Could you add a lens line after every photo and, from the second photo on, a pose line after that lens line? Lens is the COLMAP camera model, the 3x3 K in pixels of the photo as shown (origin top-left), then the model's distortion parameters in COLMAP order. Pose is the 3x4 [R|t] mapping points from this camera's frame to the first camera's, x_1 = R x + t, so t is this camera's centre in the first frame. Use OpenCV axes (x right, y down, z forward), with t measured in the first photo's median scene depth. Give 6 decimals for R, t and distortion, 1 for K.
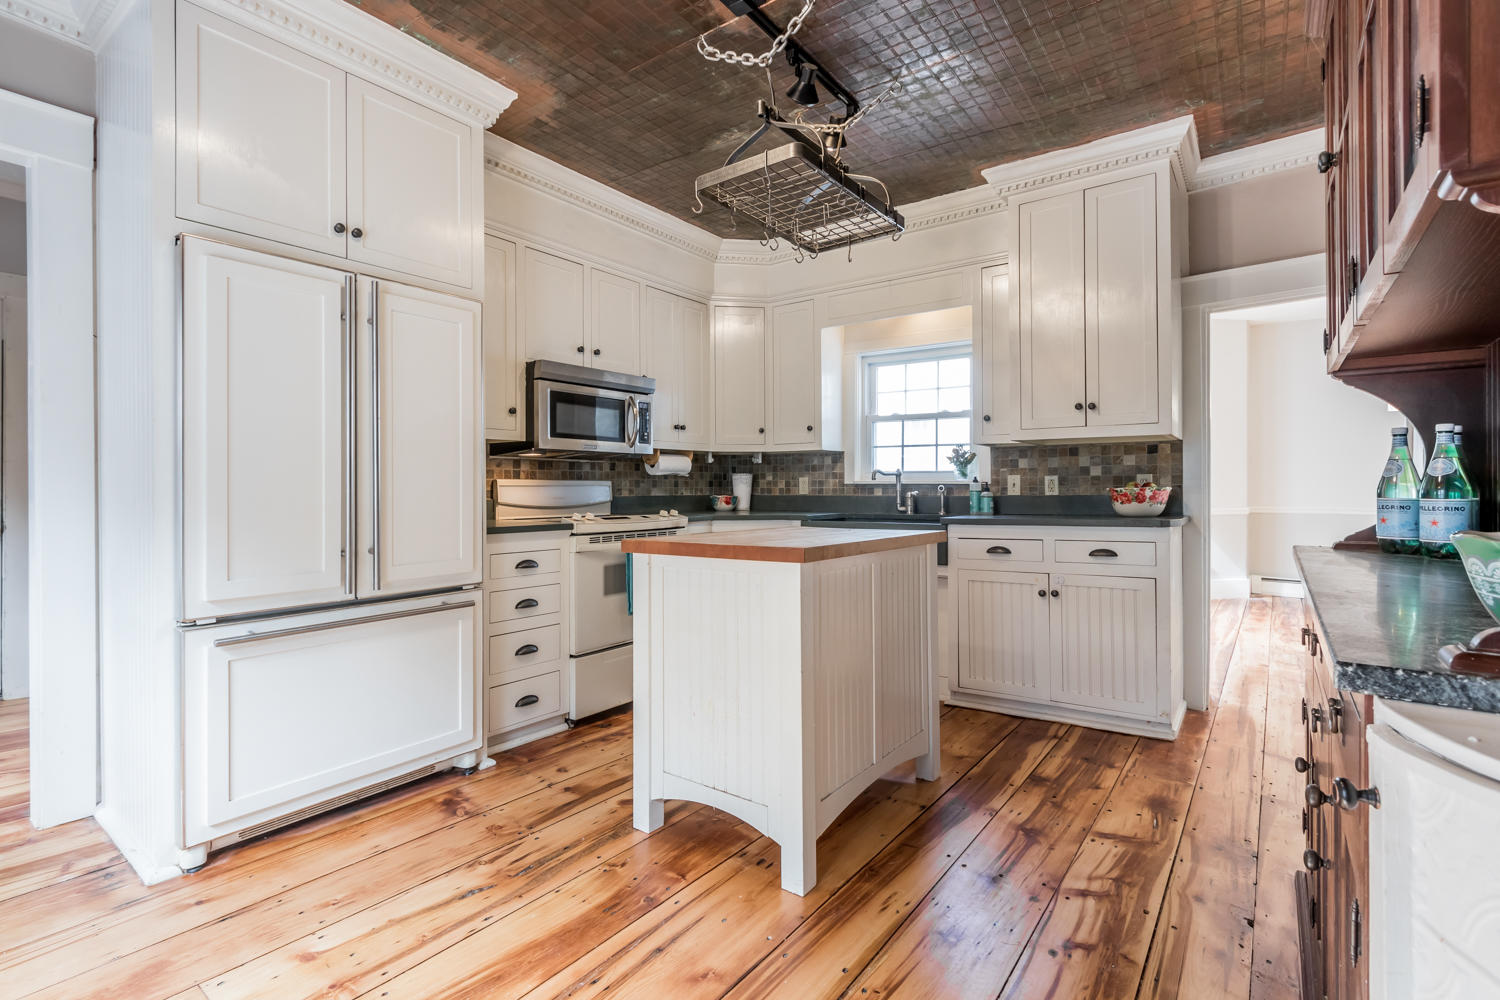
lens RADIAL K [[724.6, 0, 751.1], [0, 724.6, 495.4], [0, 0, 1]] dist [0.004411, 0.000998]
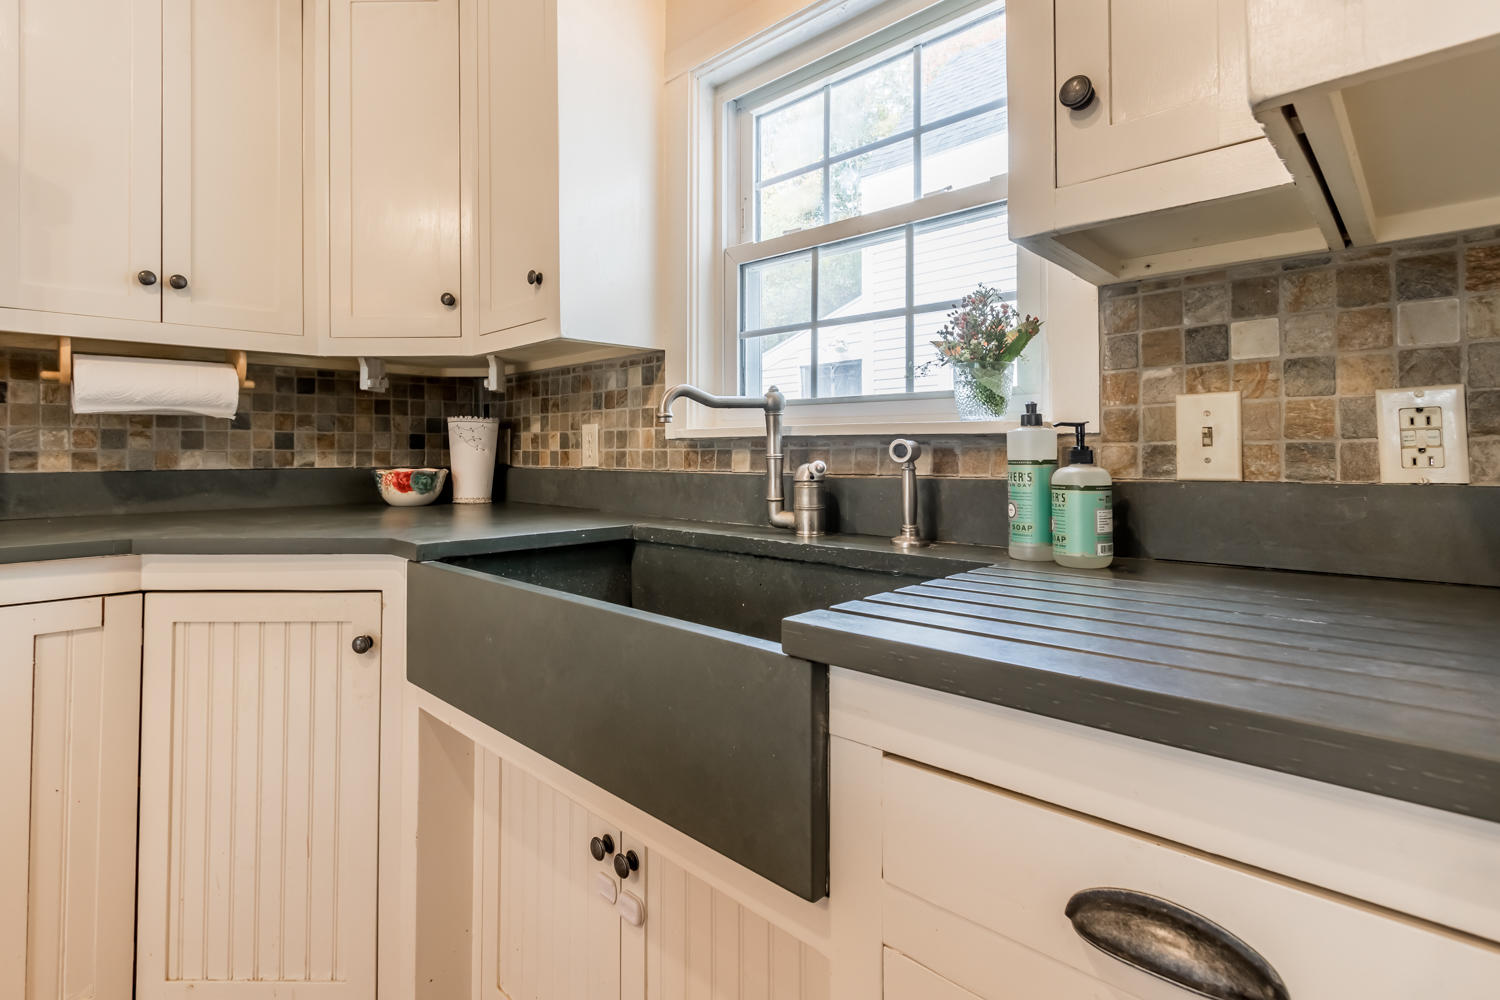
lens RADIAL K [[724.6, 0, 704.9], [0, 724.6, 454.3], [0, 0, 1]] dist [0.004411, 0.000998]
pose [[0.983867, 0.000979, -0.178896, 0.229632], [-0.002591, 0.999958, -0.008776, -0.005572], [0.178880, 0.009098, 0.983829, 0.694018]]
